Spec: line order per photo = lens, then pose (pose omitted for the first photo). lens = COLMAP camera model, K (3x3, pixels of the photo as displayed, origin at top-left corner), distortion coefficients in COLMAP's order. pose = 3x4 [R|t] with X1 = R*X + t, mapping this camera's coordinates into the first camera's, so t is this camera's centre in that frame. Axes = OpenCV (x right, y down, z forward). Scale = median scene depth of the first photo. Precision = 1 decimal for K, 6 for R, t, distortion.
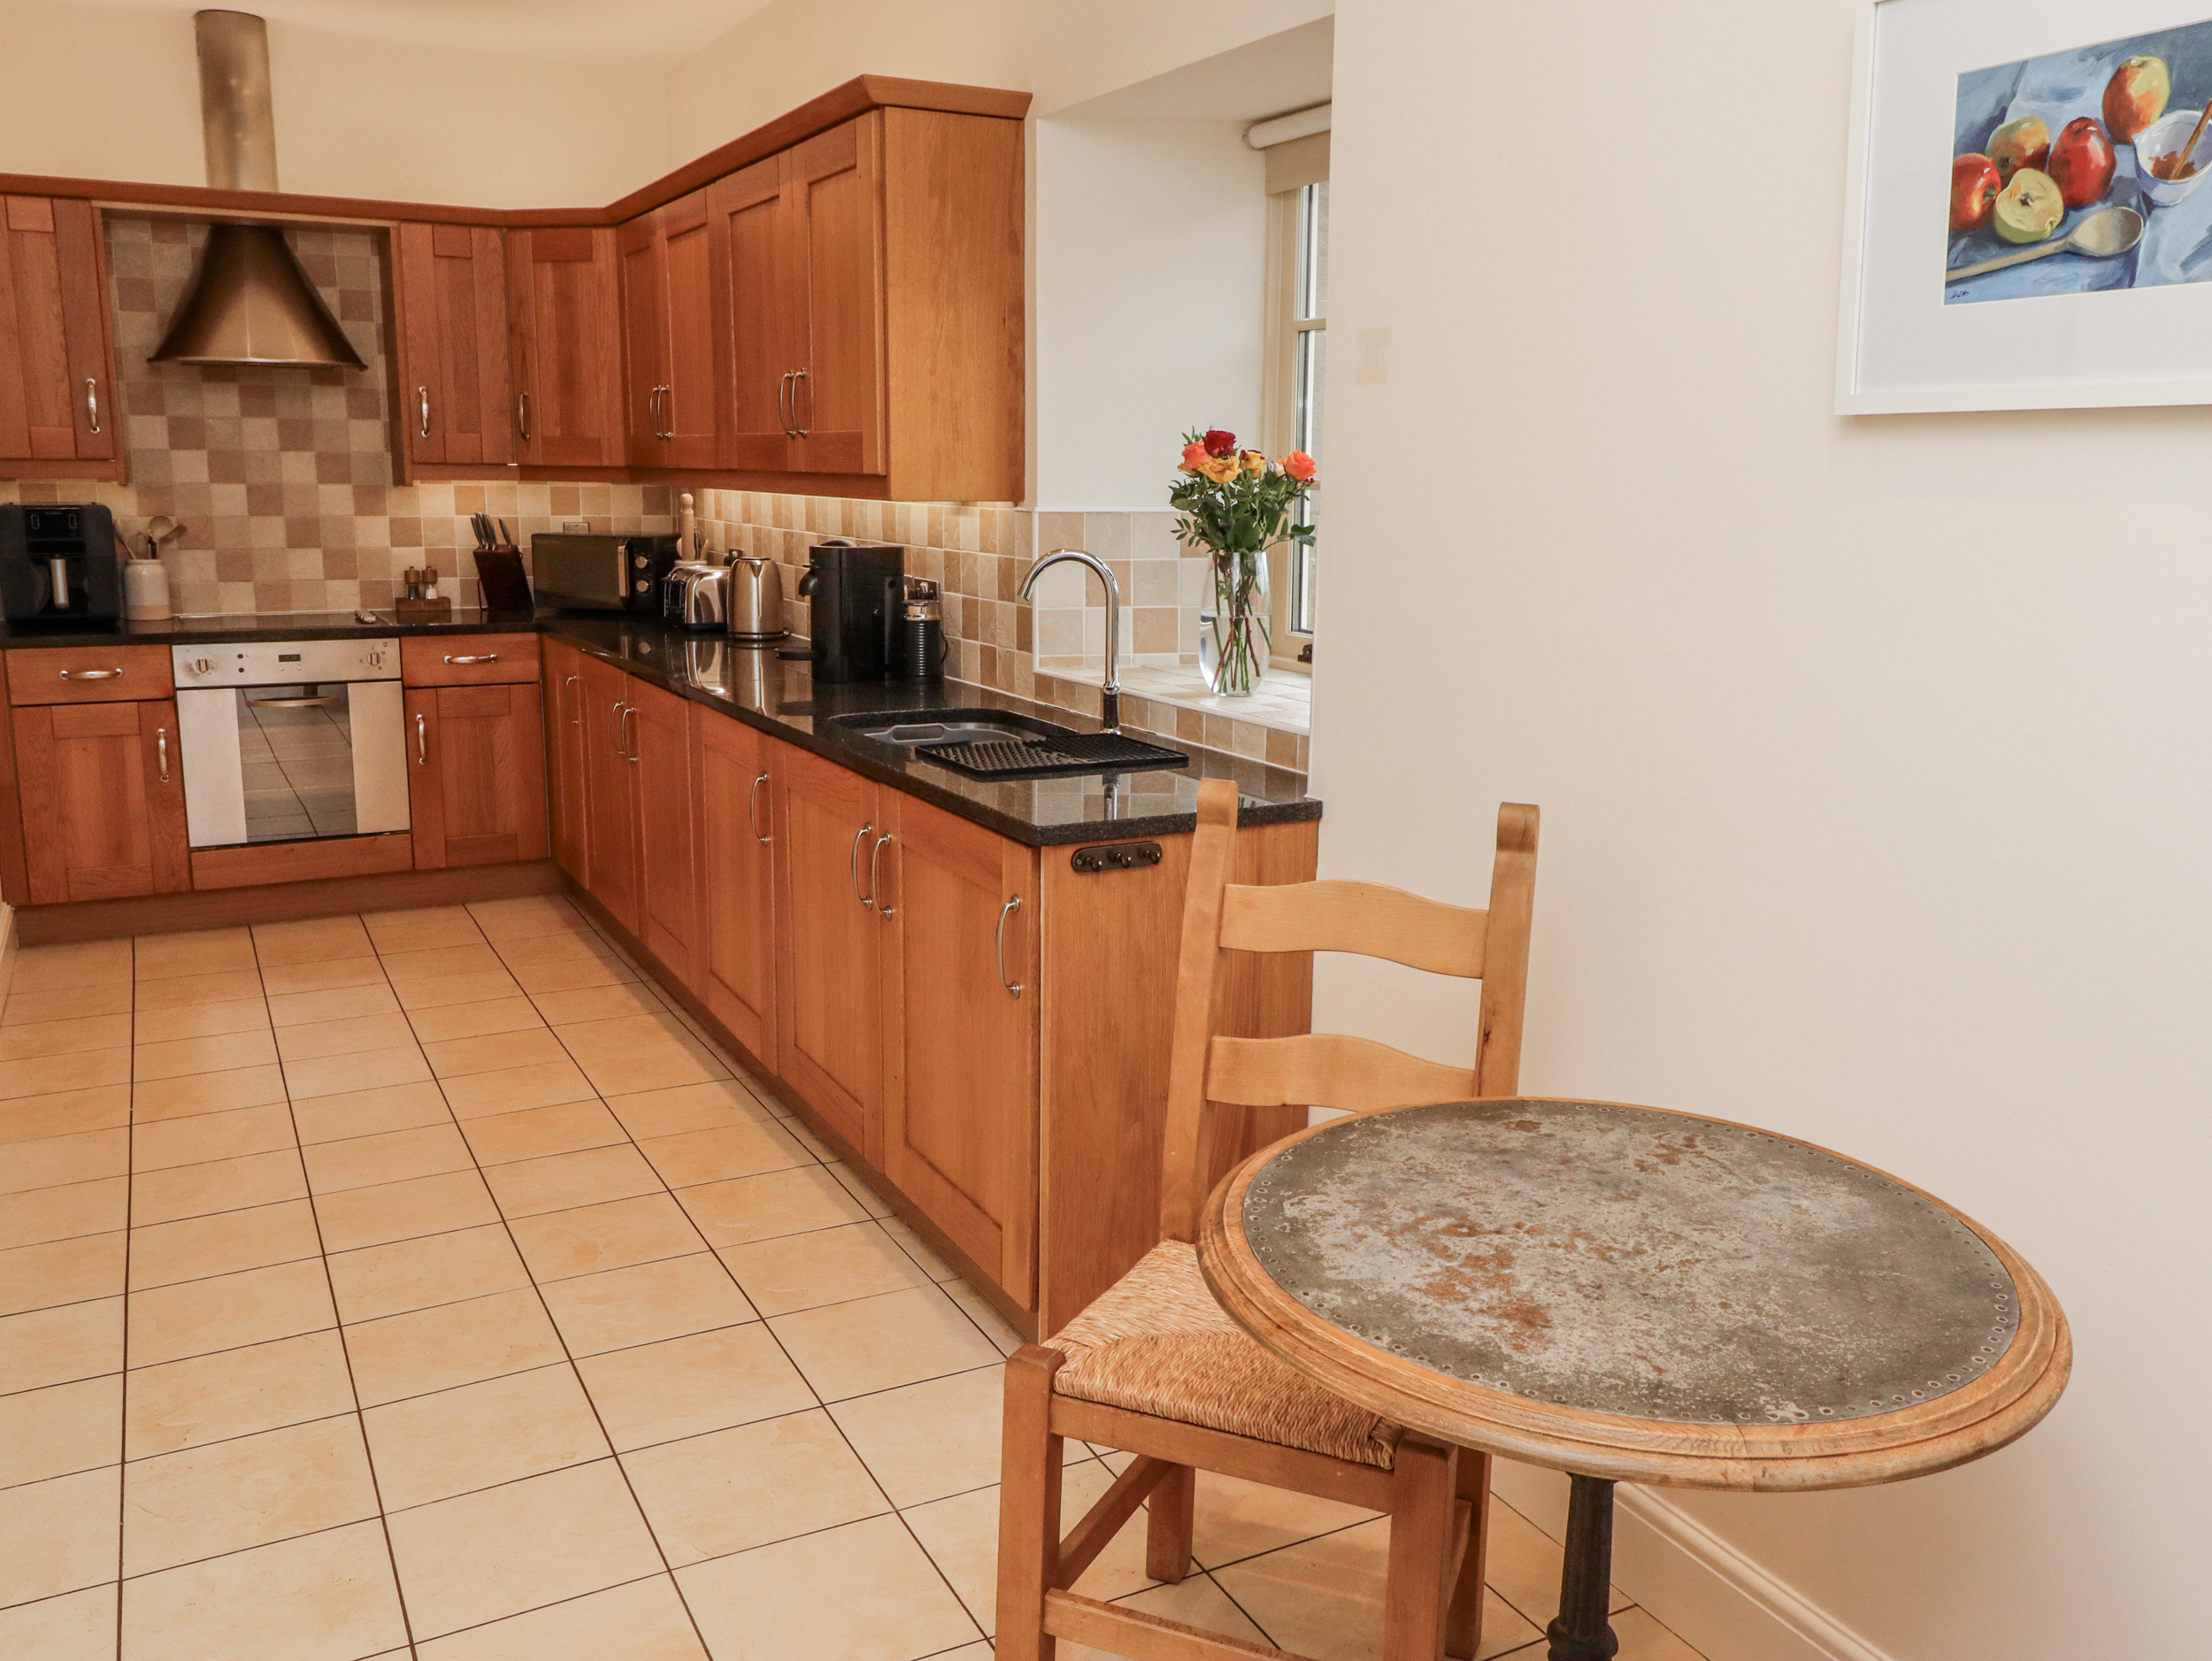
lens RADIAL K [[1816.3, 0, 1112.7], [0, 1816.3, 766.9], [0, 0, 1]] dist [0.023304, 0.010562]
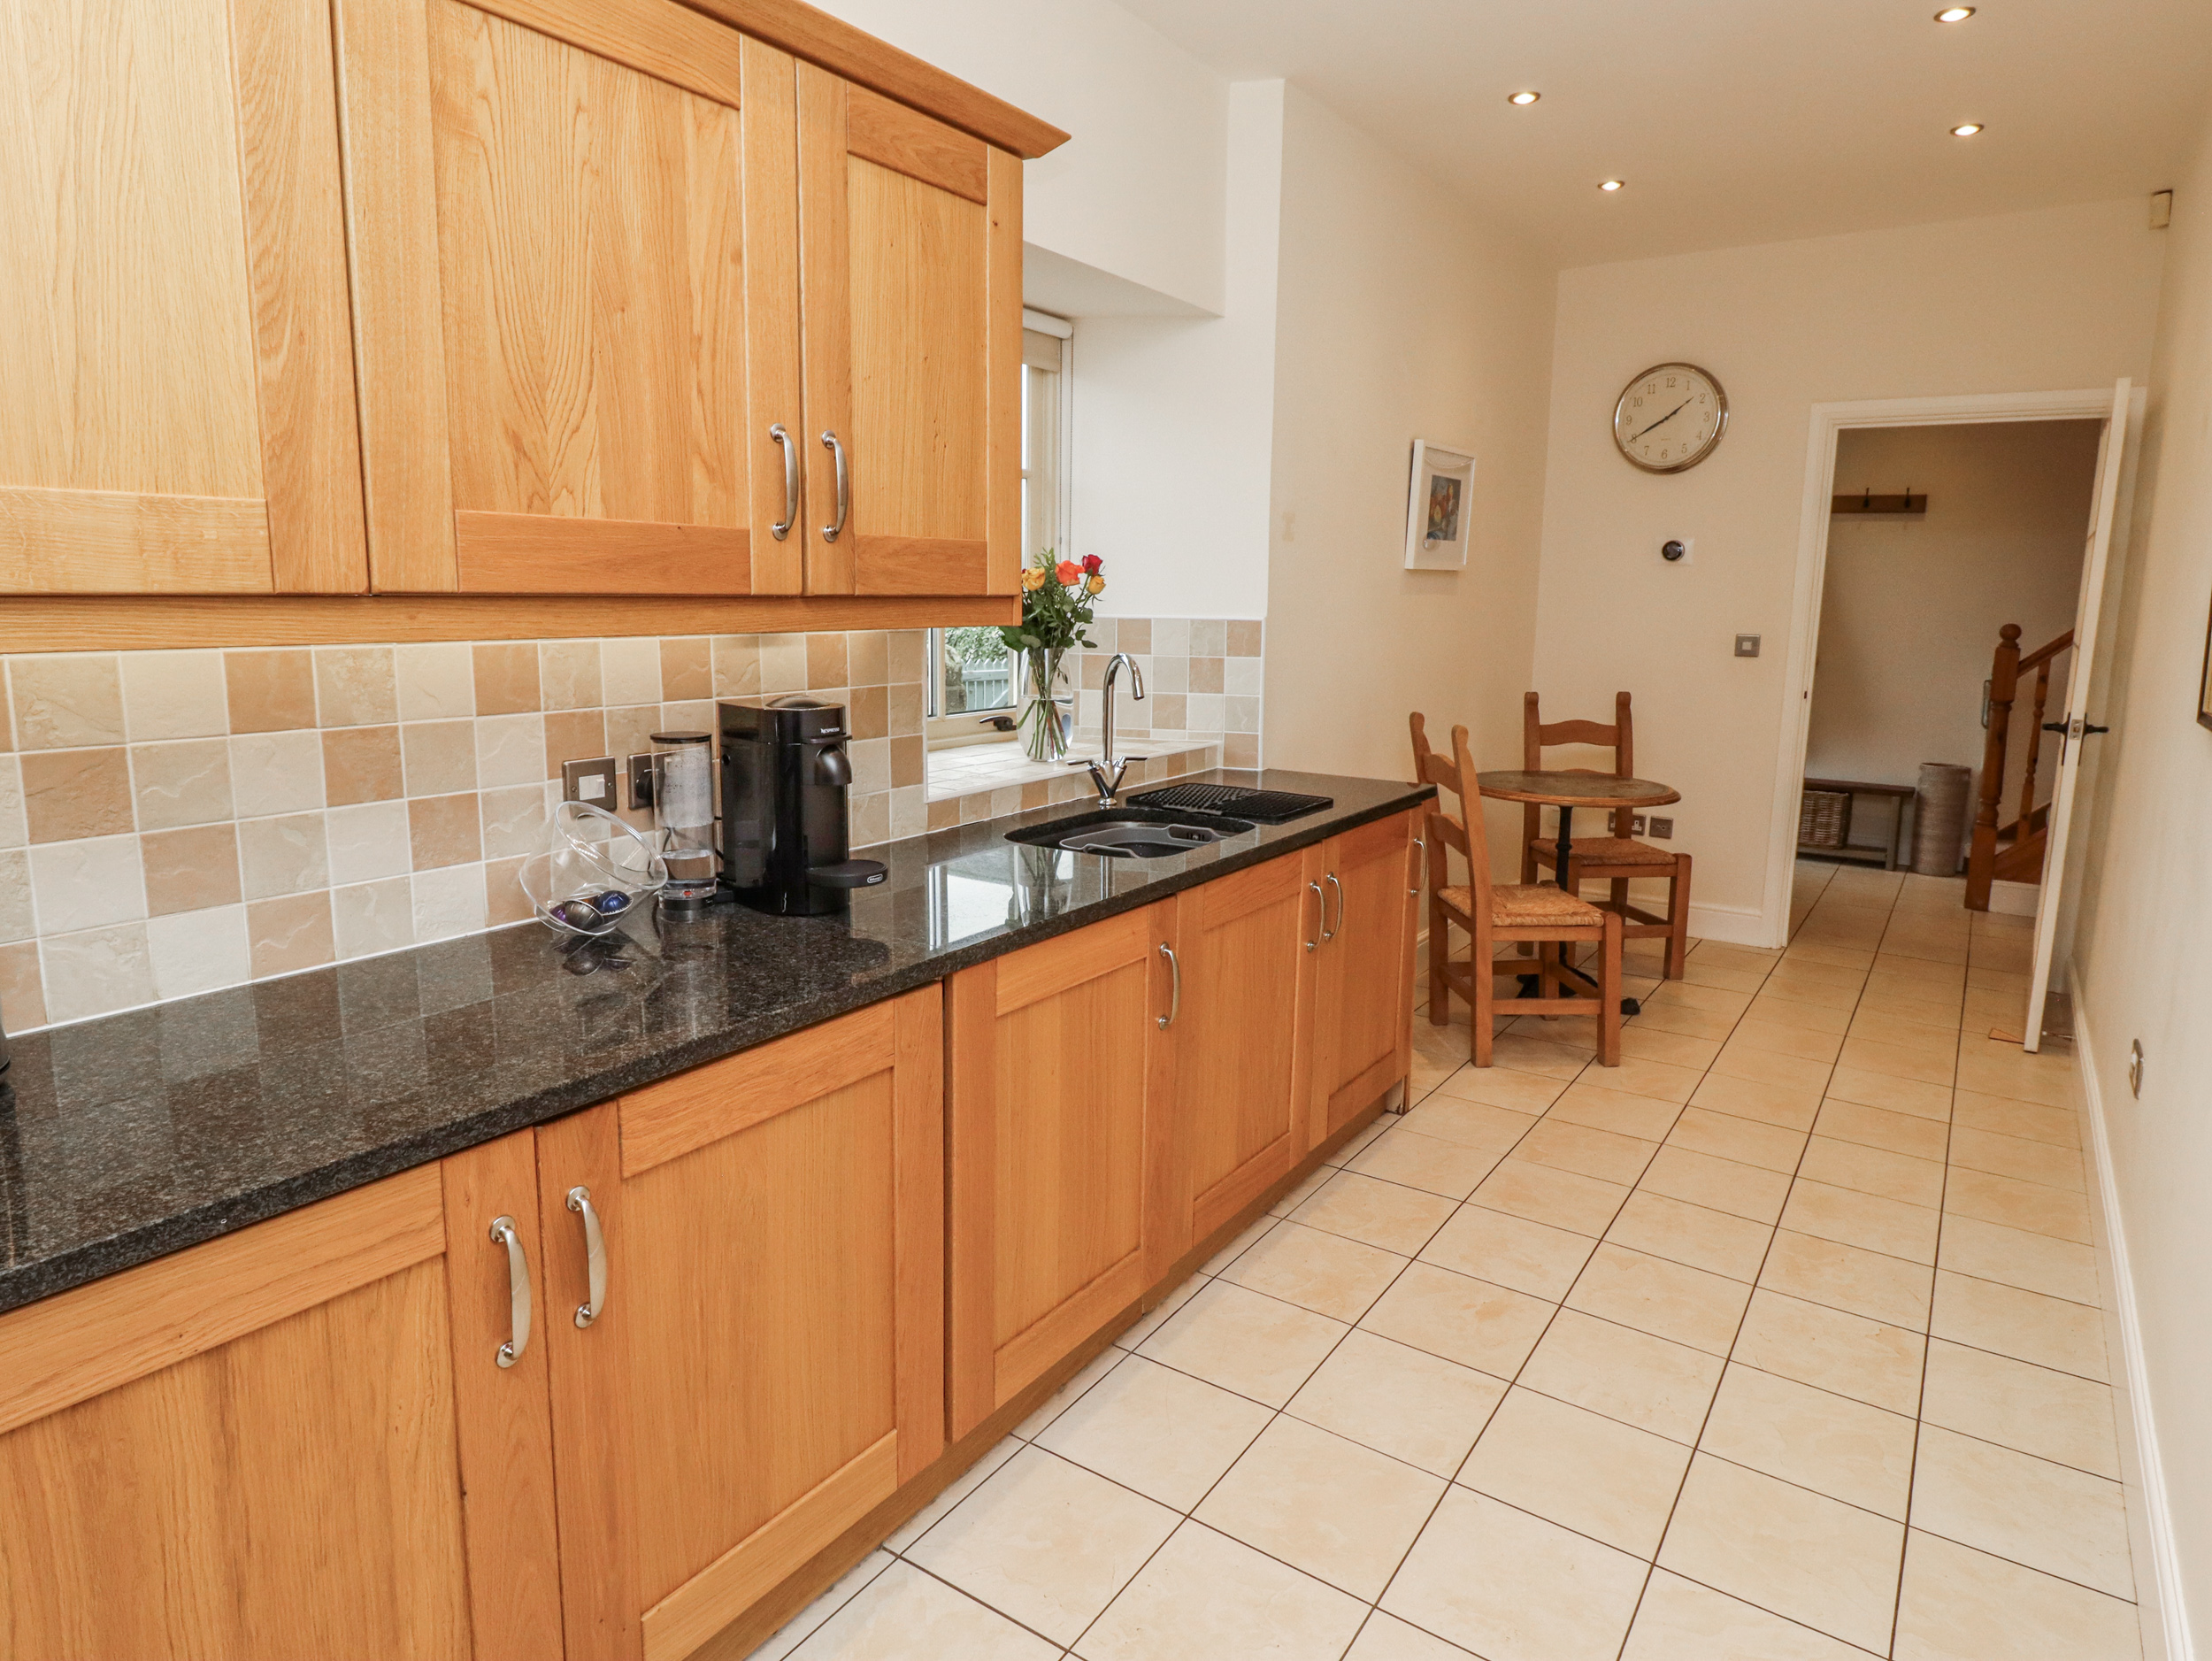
lens RADIAL K [[1330.2, 0, 1107.8], [0, 1330.2, 793.2], [0, 0, 1]] dist [0.005414, -0.010429]
pose [[-0.478091, -0.155324, 0.864467, -0.679992], [0.124560, 0.962300, 0.241790, -0.211810], [-0.869433, 0.223276, -0.440720, 1.229373]]
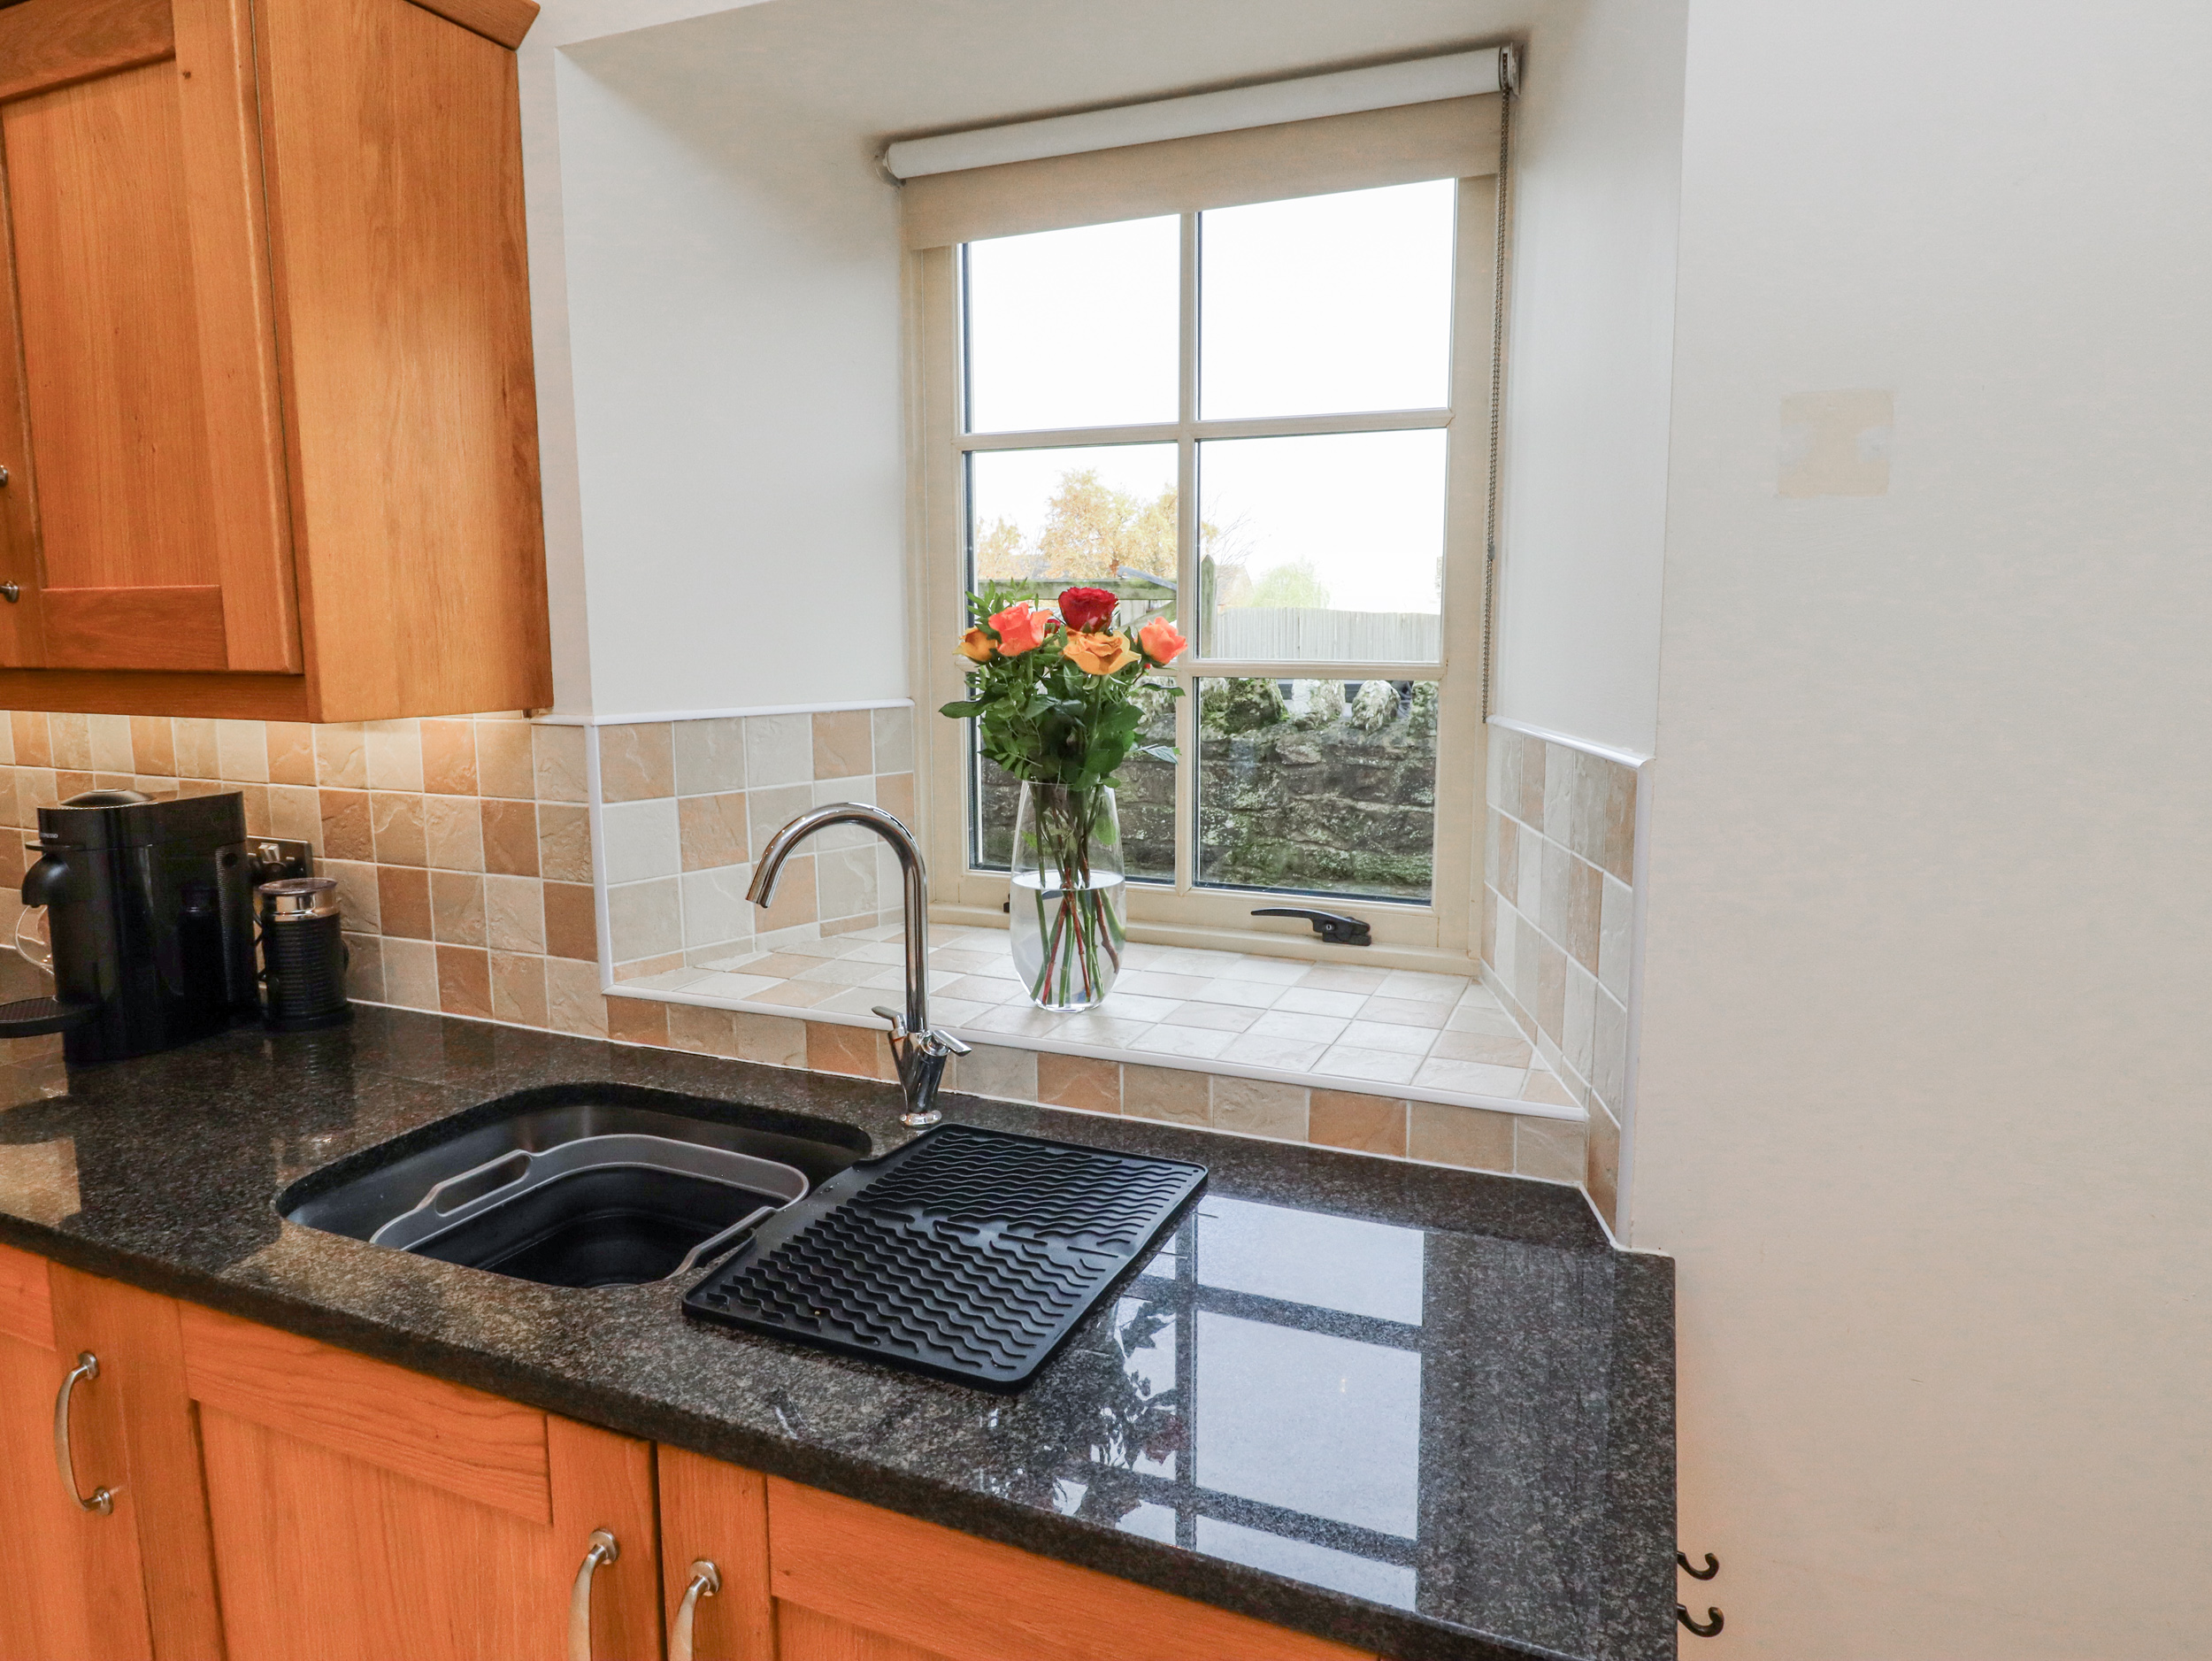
lens RADIAL K [[1330.2, 0, 1148.4], [0, 1330.2, 798.8], [0, 0, 1]] dist [0.005414, -0.010429]
pose [[0.769430, -0.092629, 0.631978, -0.178983], [0.115392, 0.993307, 0.005100, -0.098501], [-0.628221, 0.069001, 0.774969, 0.557167]]
